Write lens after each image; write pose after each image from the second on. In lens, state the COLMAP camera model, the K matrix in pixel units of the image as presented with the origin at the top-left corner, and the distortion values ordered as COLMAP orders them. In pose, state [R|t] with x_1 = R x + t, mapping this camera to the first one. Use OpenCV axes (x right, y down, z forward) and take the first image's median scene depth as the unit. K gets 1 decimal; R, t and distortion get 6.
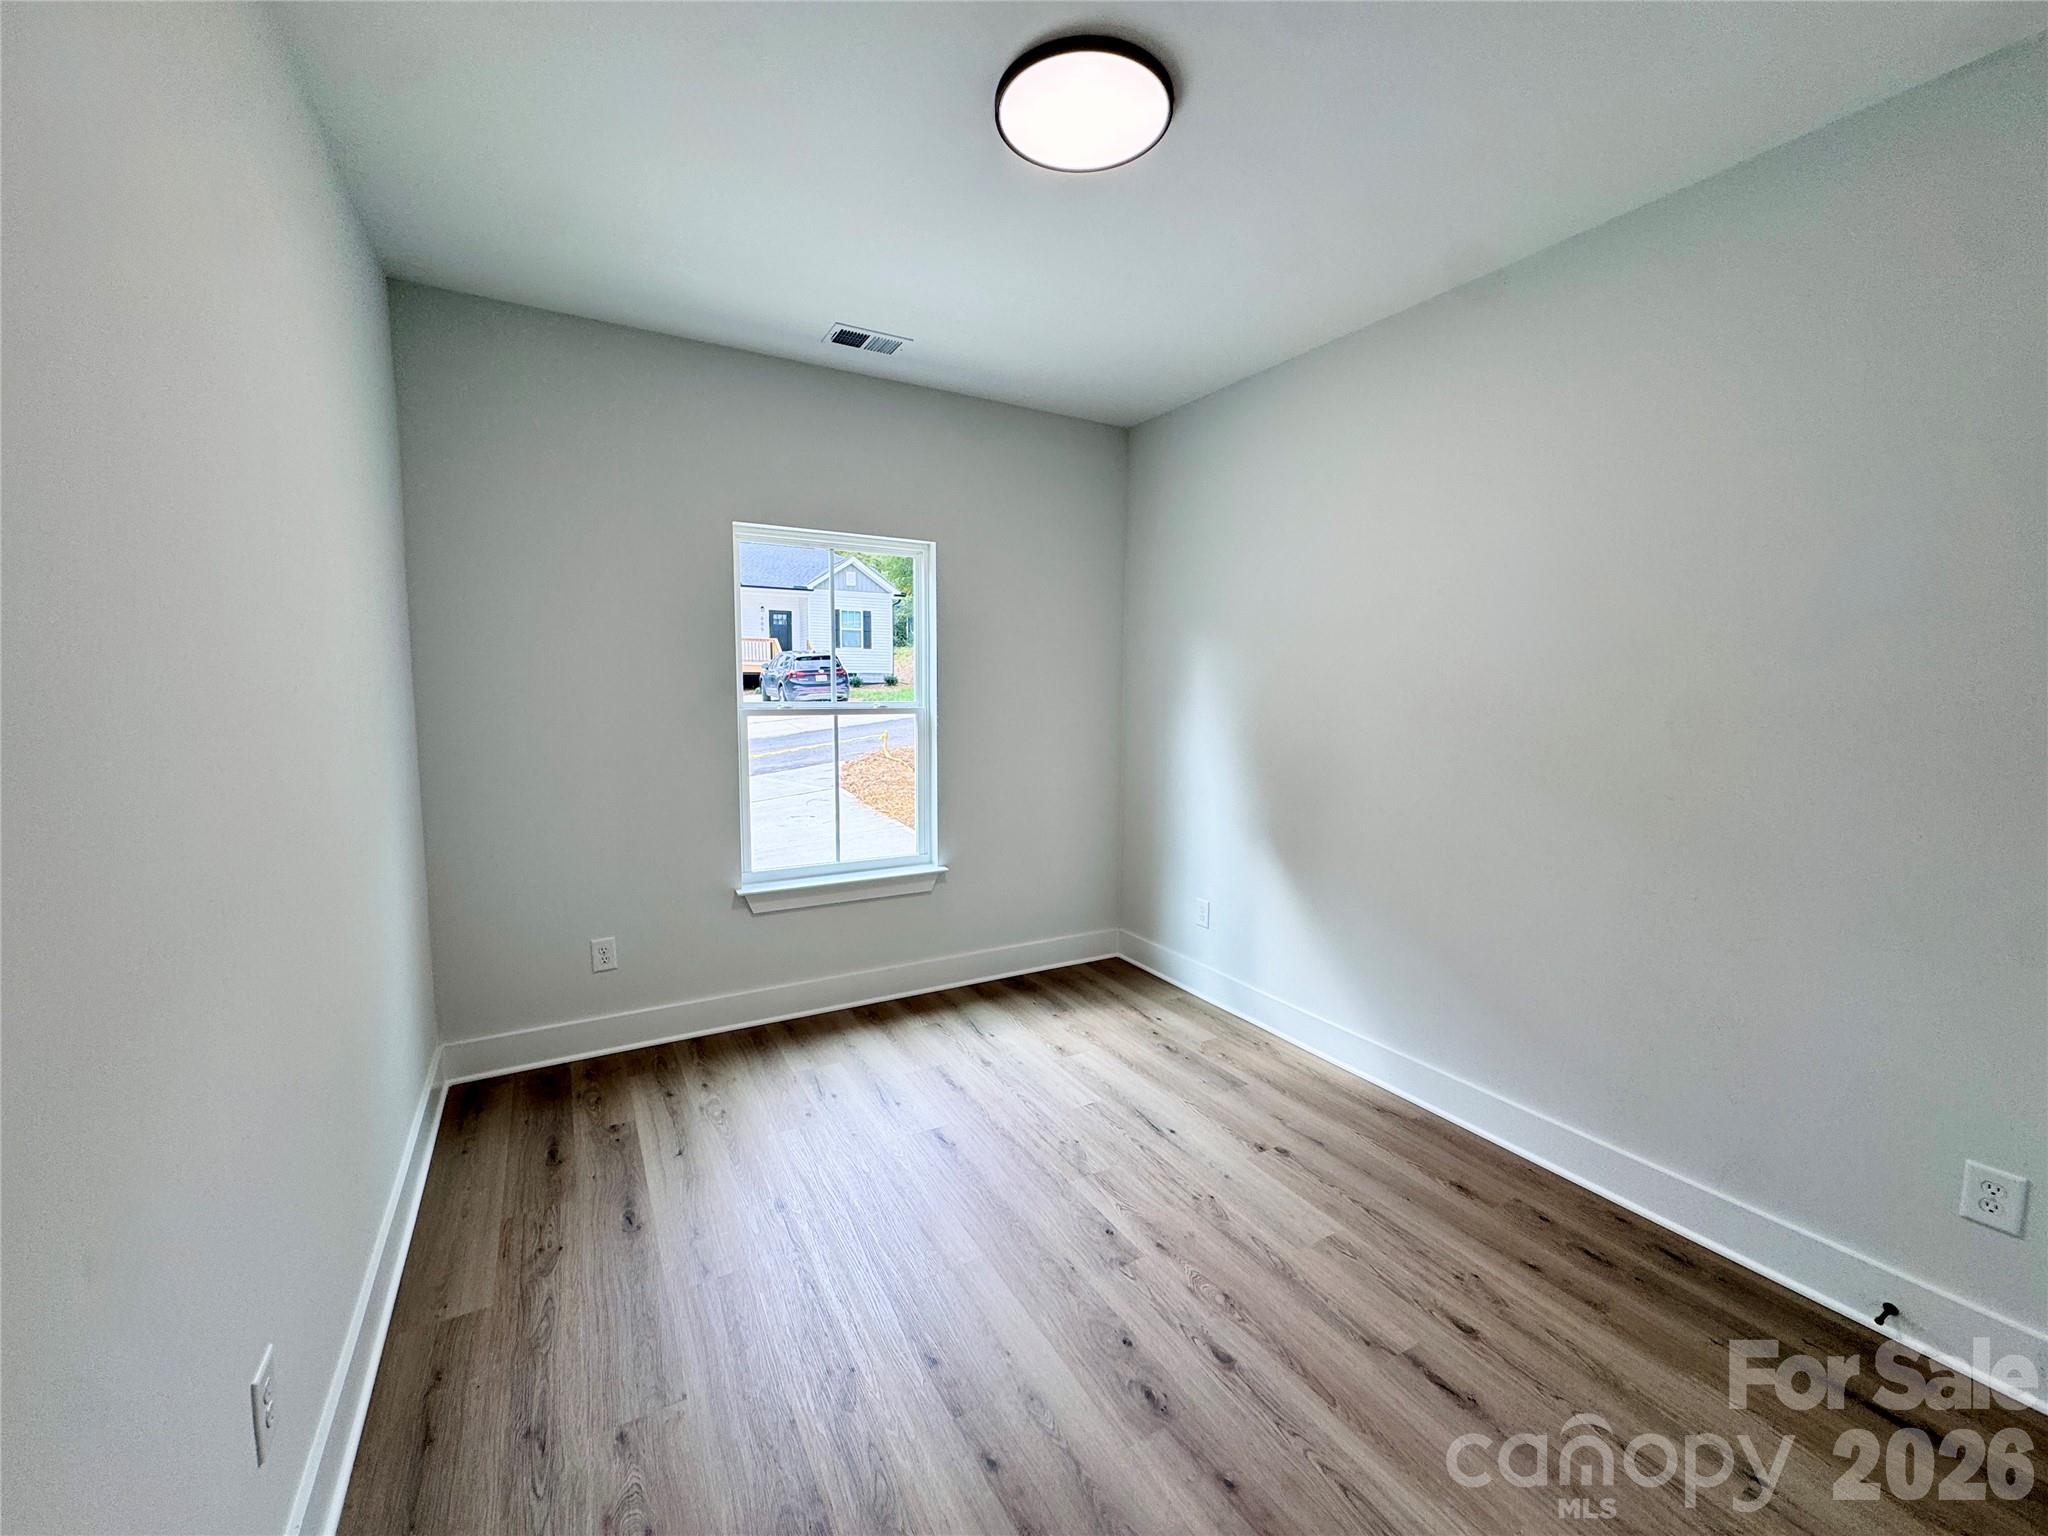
lens RADIAL K [[815.1, 0, 1021.5], [0, 815.1, 767.5], [0, 0, 1]] dist [-0.002568, 0.000119]
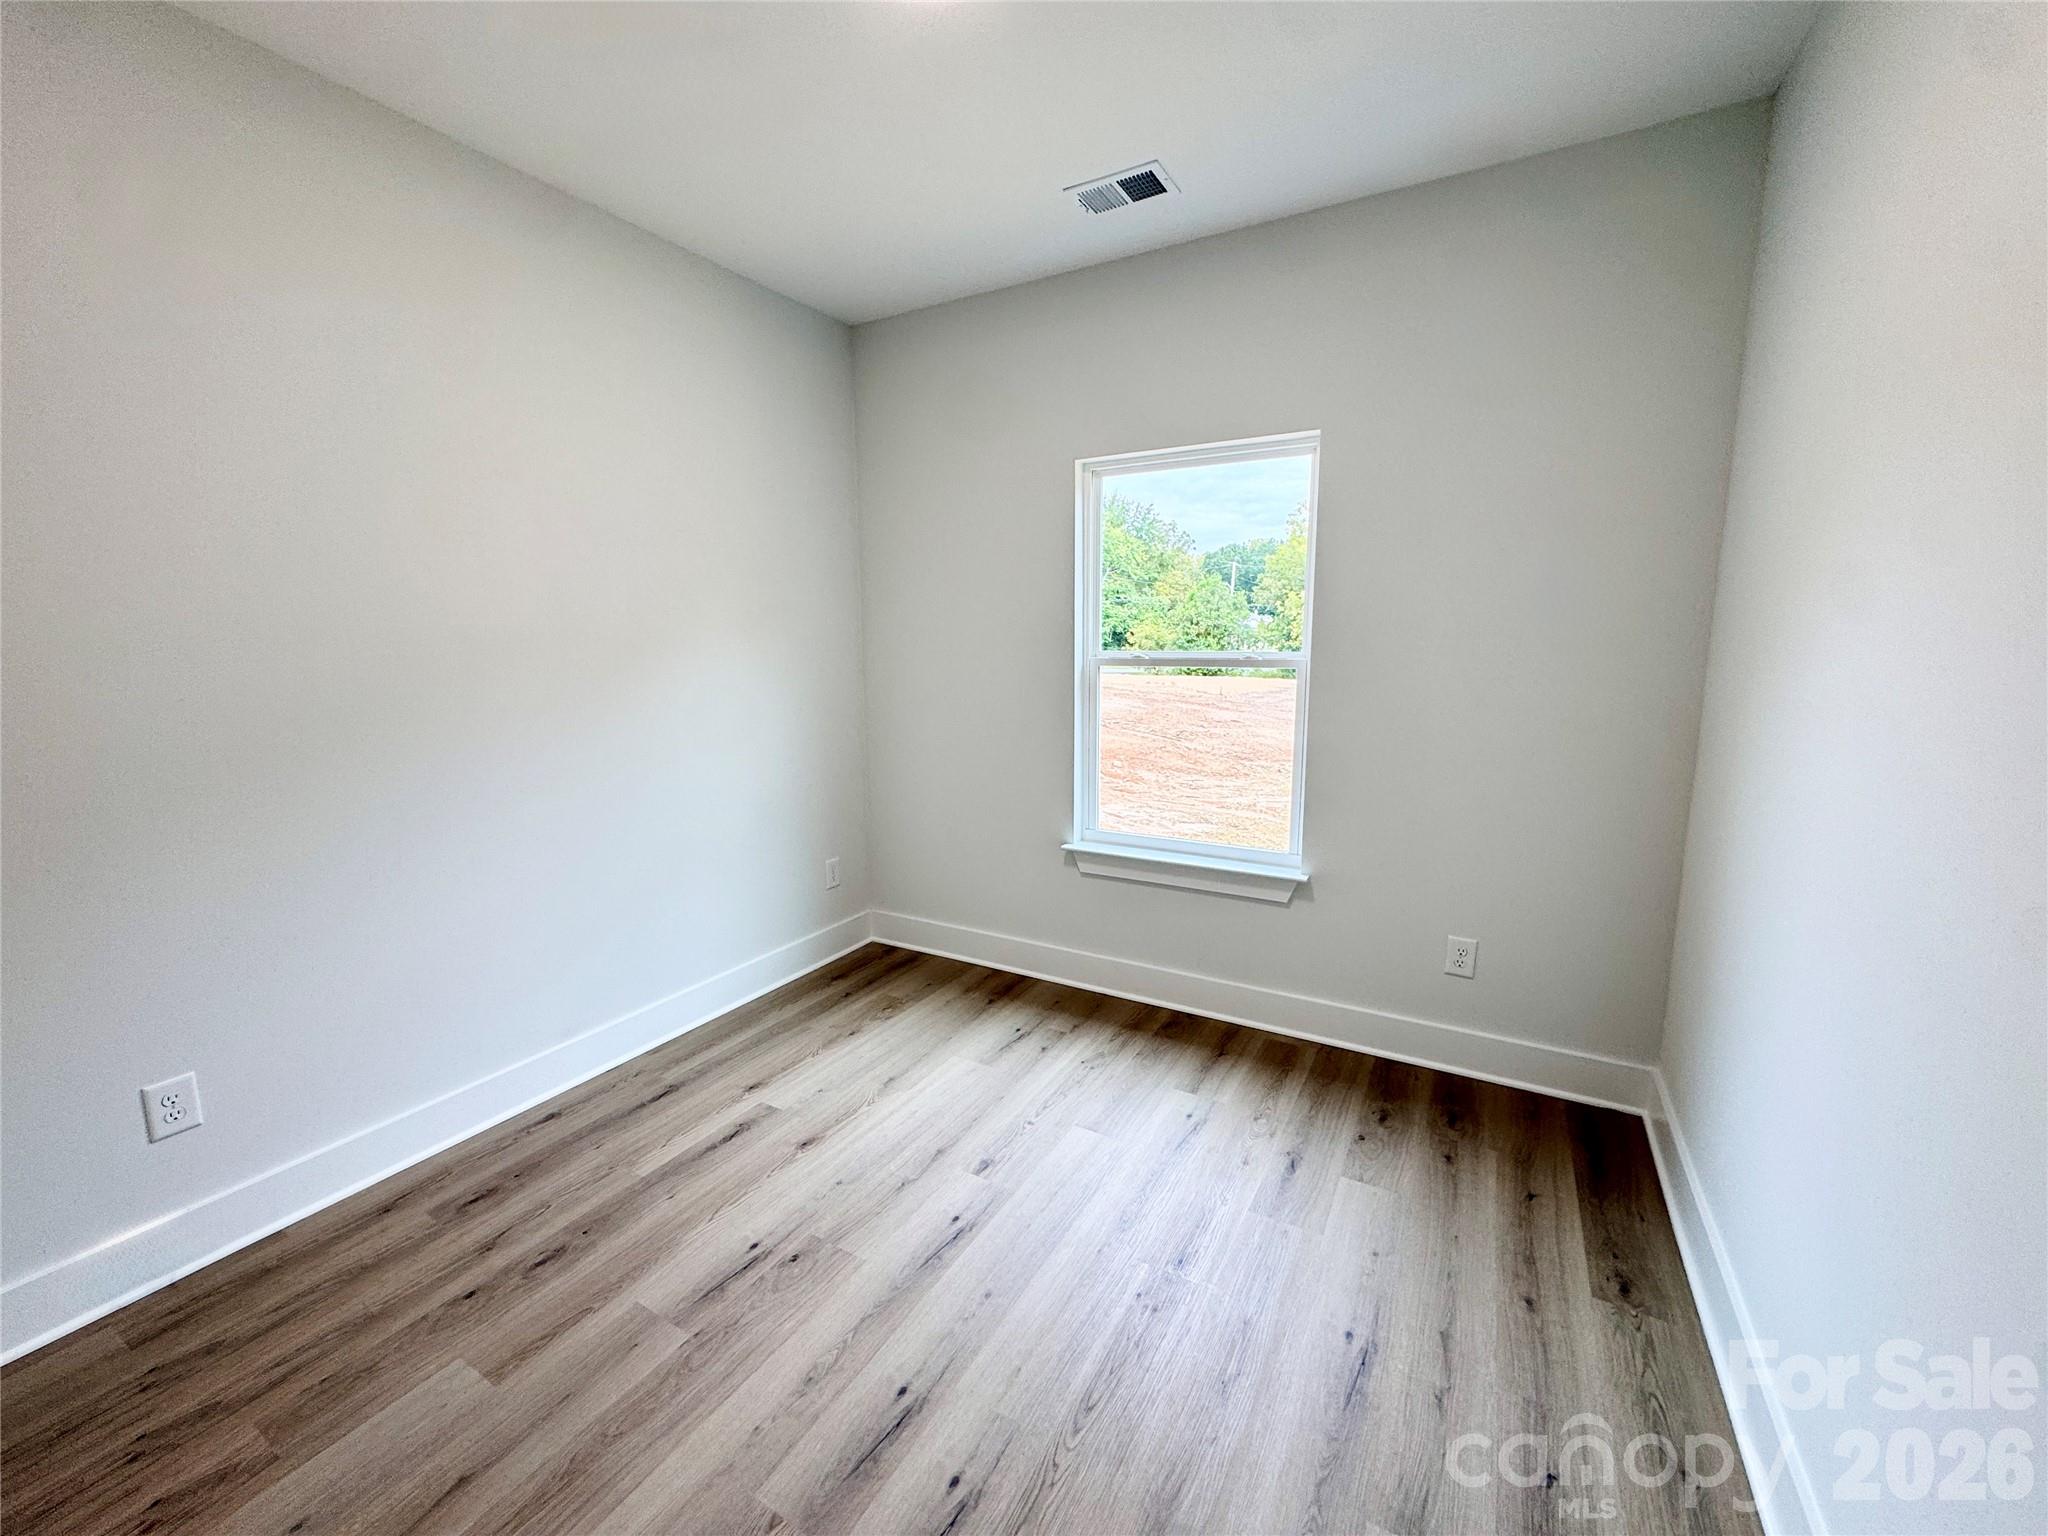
lens RADIAL K [[815.1, 0, 1021.5], [0, 815.1, 767.5], [0, 0, 1]] dist [-0.002568, 0.000119]
pose [[0.509181, 0.106642, -0.854027, 0.442372], [-0.094814, 0.993204, 0.067492, -0.001319], [0.855421, 0.046608, 0.515832, 0.440894]]
